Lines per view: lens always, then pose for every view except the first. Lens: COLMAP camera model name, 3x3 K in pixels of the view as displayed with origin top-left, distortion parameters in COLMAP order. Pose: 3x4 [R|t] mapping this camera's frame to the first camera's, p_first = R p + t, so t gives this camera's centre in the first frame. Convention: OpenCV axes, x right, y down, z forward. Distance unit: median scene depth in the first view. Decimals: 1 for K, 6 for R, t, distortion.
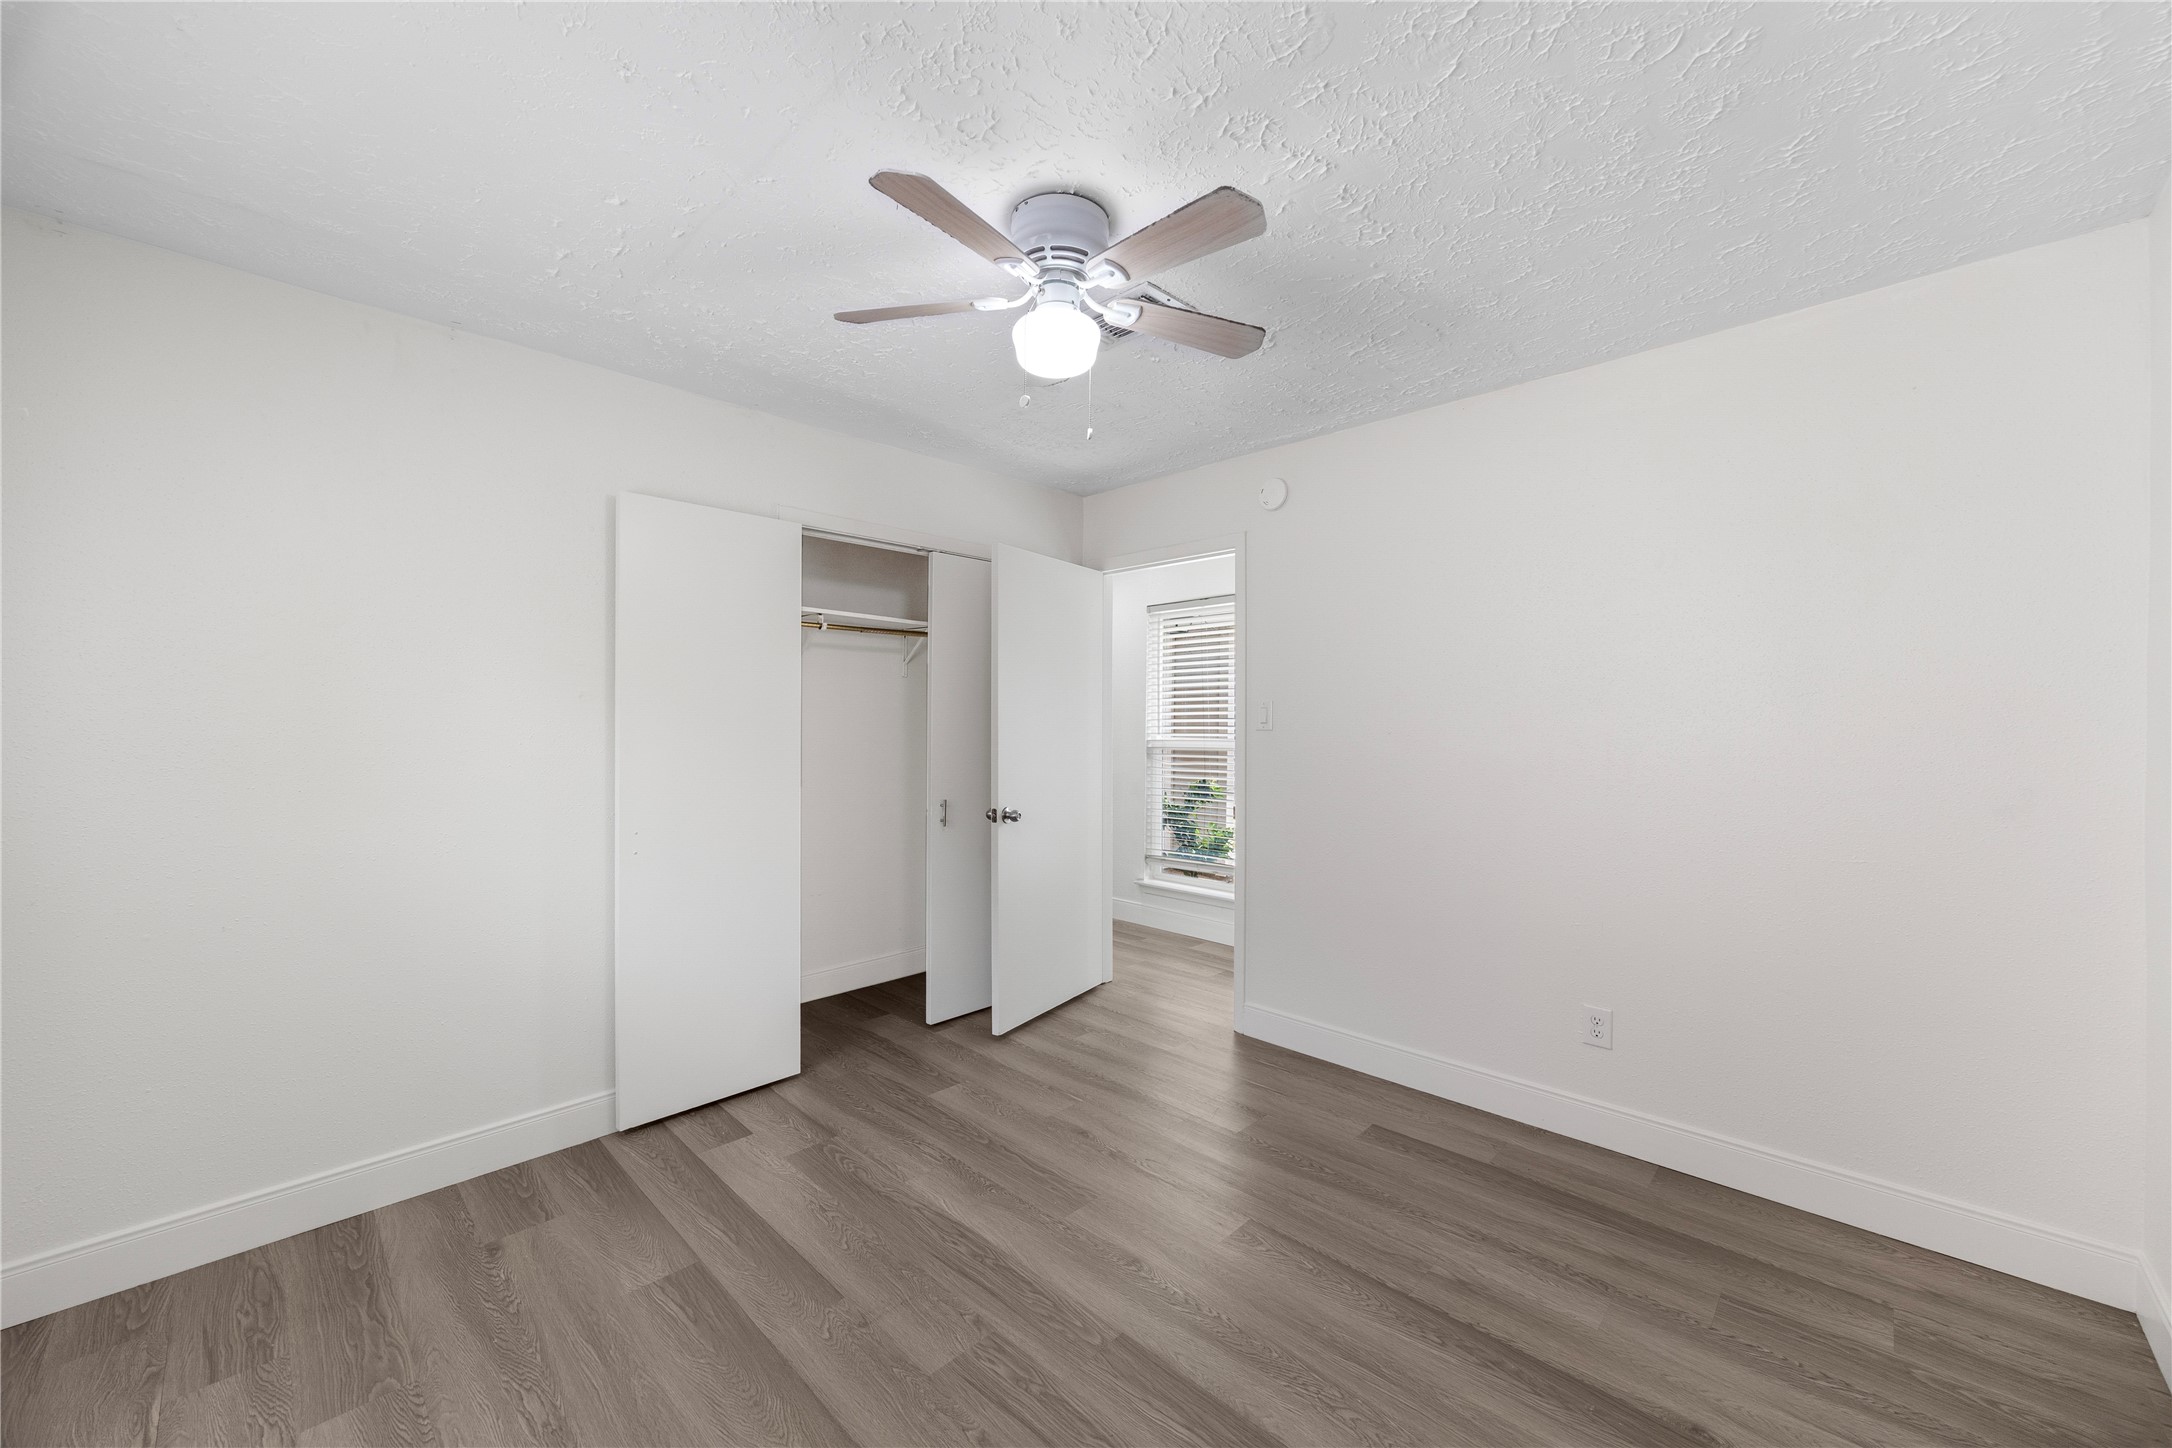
lens RADIAL K [[825.5, 0, 1086.3], [0, 825.5, 720.8], [0, 0, 1]] dist [0.002204, -0.000029]
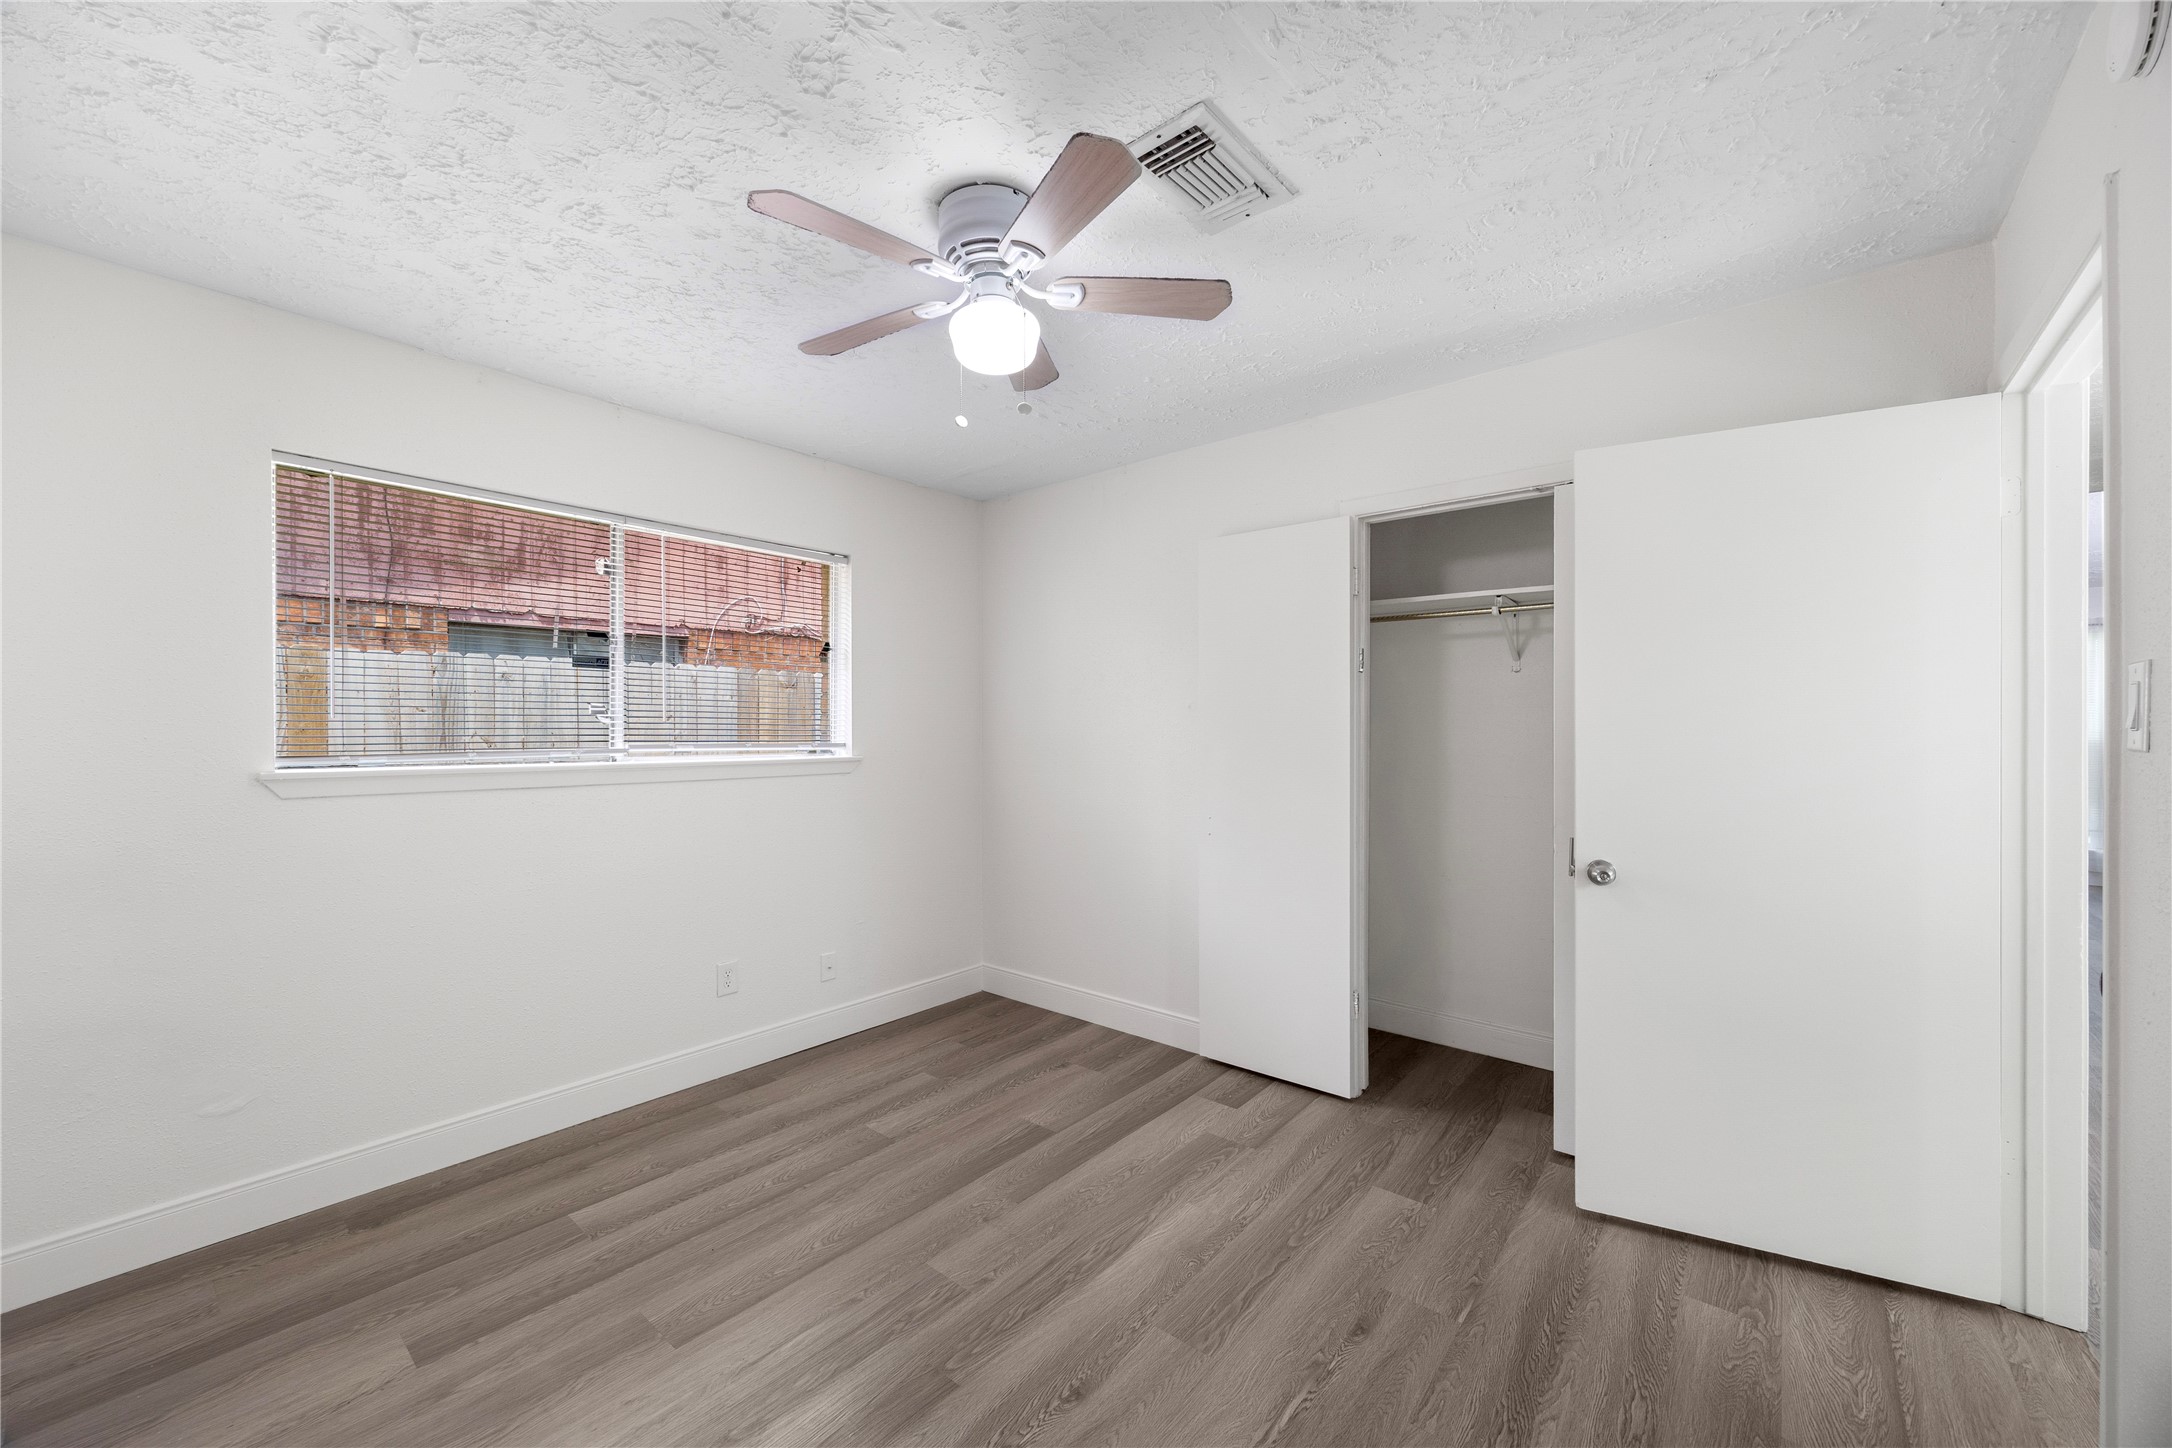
lens RADIAL K [[825.5, 0, 1074.9], [0, 825.5, 736.2], [0, 0, 1]] dist [0.002204, -0.000029]
pose [[0.078104, 0.012211, -0.996870, 0.836517], [0.003131, 0.999917, 0.012494, 0.000880], [0.996940, -0.004097, 0.078060, 0.915212]]
